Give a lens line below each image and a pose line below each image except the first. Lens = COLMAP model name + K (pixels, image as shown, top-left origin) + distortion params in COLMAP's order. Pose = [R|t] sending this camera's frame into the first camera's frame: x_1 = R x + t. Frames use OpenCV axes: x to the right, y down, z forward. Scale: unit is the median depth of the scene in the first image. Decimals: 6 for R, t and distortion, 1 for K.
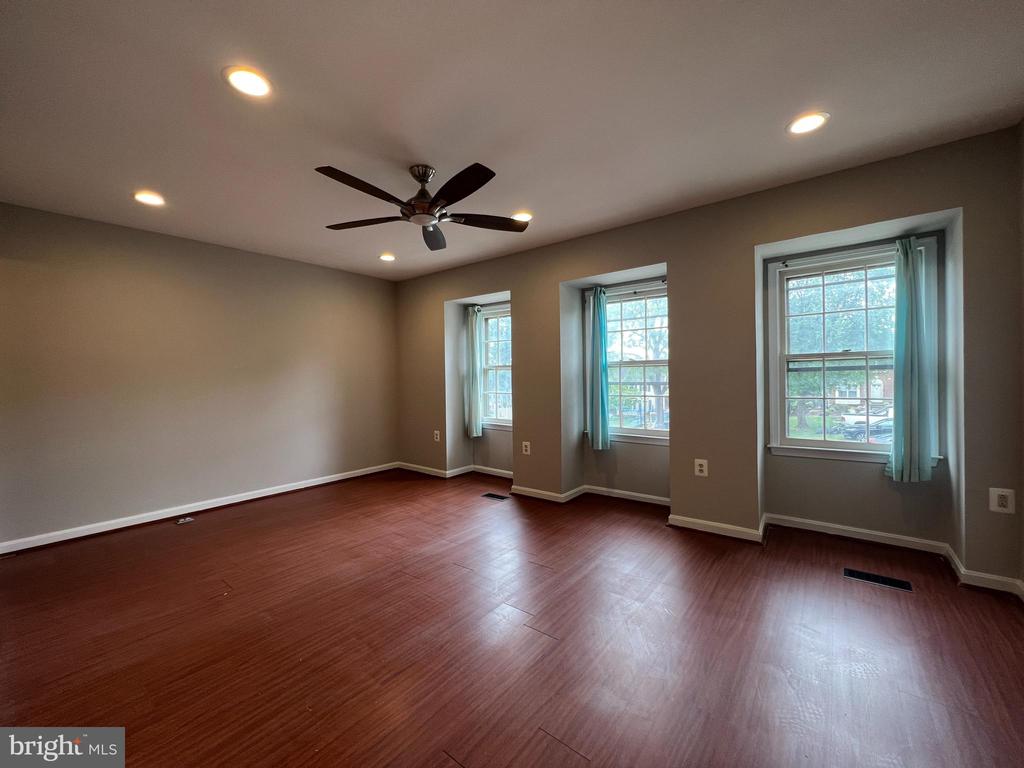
lens RADIAL K [[411.1, 0, 517.0], [0, 411.1, 379.8], [0, 0, 1]] dist [-0.006850, 0.002172]
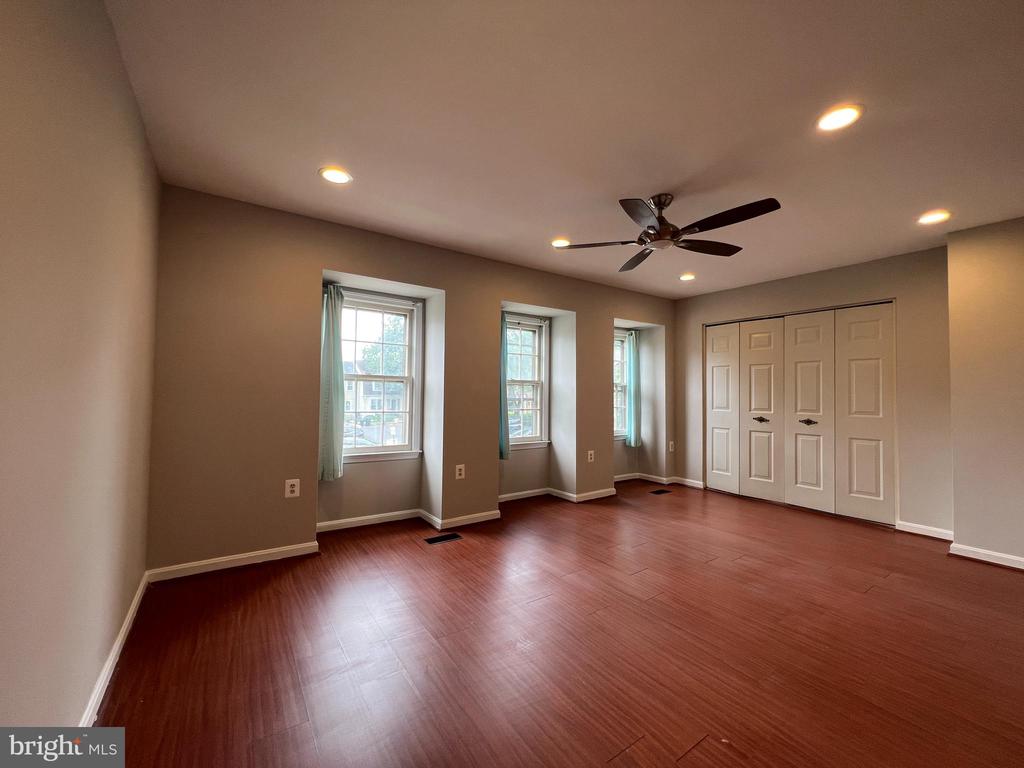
lens RADIAL K [[411.1, 0, 509.3], [0, 411.1, 381.8], [0, 0, 1]] dist [-0.006850, 0.002172]
pose [[0.305455, 0.045921, 0.951098, -0.706389], [-0.014413, 0.998945, -0.043602, 0.007686], [-0.952097, -0.000390, 0.305795, 0.554333]]
